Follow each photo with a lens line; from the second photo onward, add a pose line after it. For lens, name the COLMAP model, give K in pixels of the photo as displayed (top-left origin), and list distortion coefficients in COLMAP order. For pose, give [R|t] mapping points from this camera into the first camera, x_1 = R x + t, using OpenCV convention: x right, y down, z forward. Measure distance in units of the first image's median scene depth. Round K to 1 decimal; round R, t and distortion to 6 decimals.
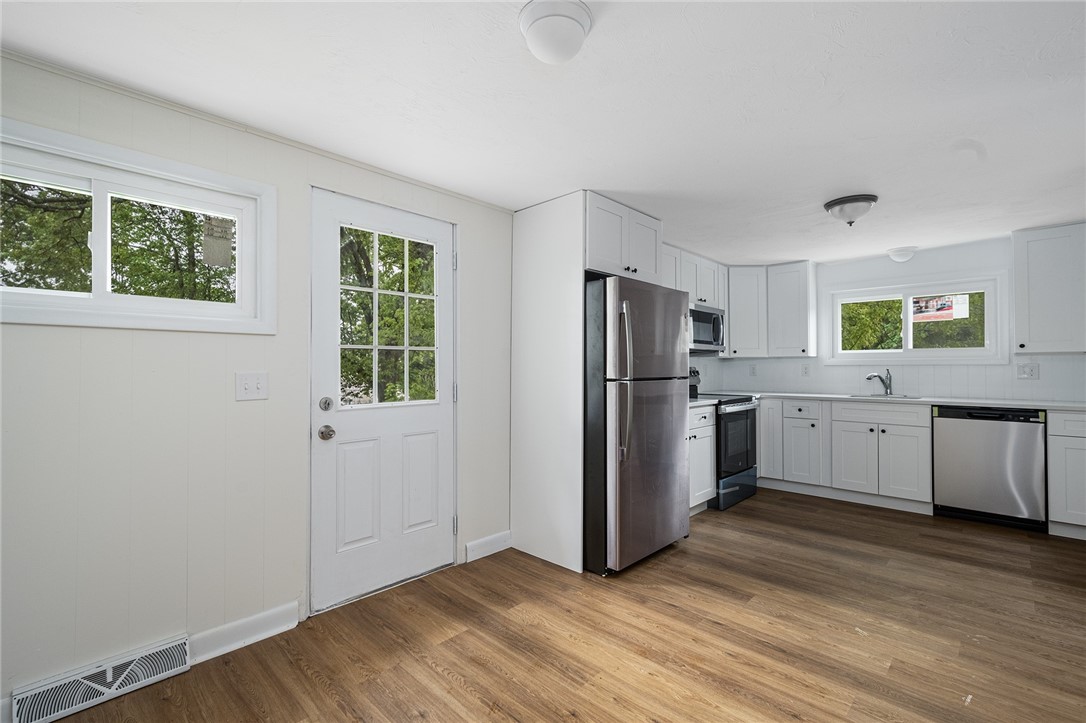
lens RADIAL K [[482.8, 0, 546.9], [0, 482.8, 361.2], [0, 0, 1]] dist [0.011096, -0.000987]
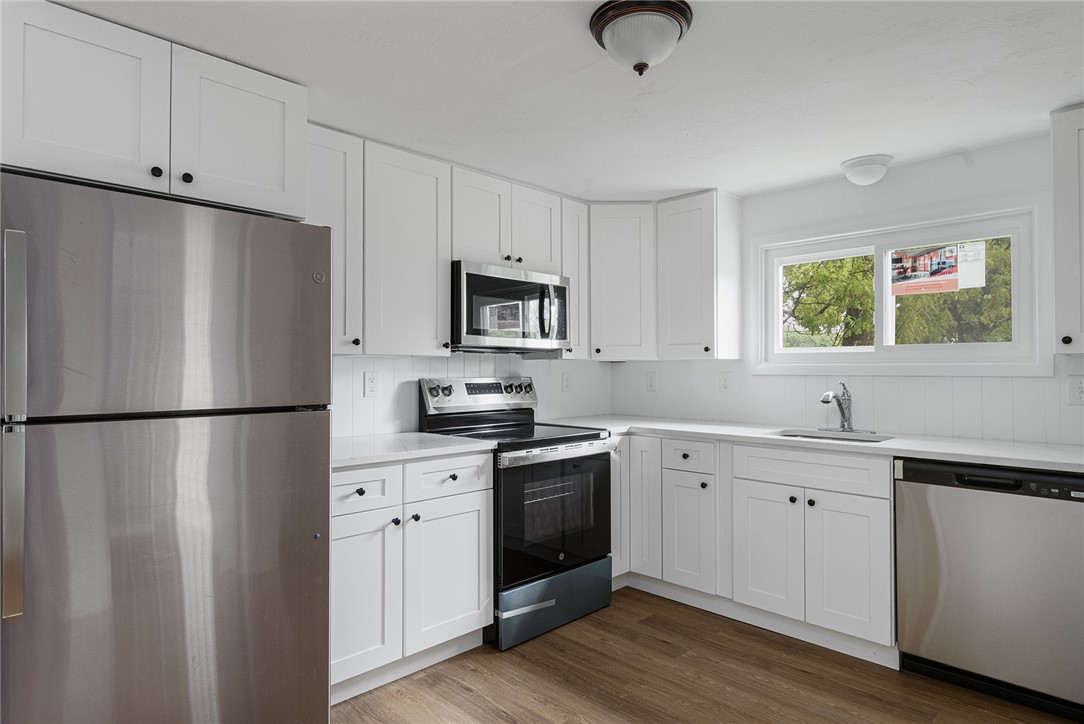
lens RADIAL K [[621.4, 0, 541.7], [0, 621.4, 362.4], [0, 0, 1]] dist [0.023196, -0.003579]
pose [[0.999565, 0.000519, -0.029488, 0.446780], [-0.000491, 0.999999, 0.000930, -0.008795], [0.029489, -0.000916, 0.999565, 0.334995]]
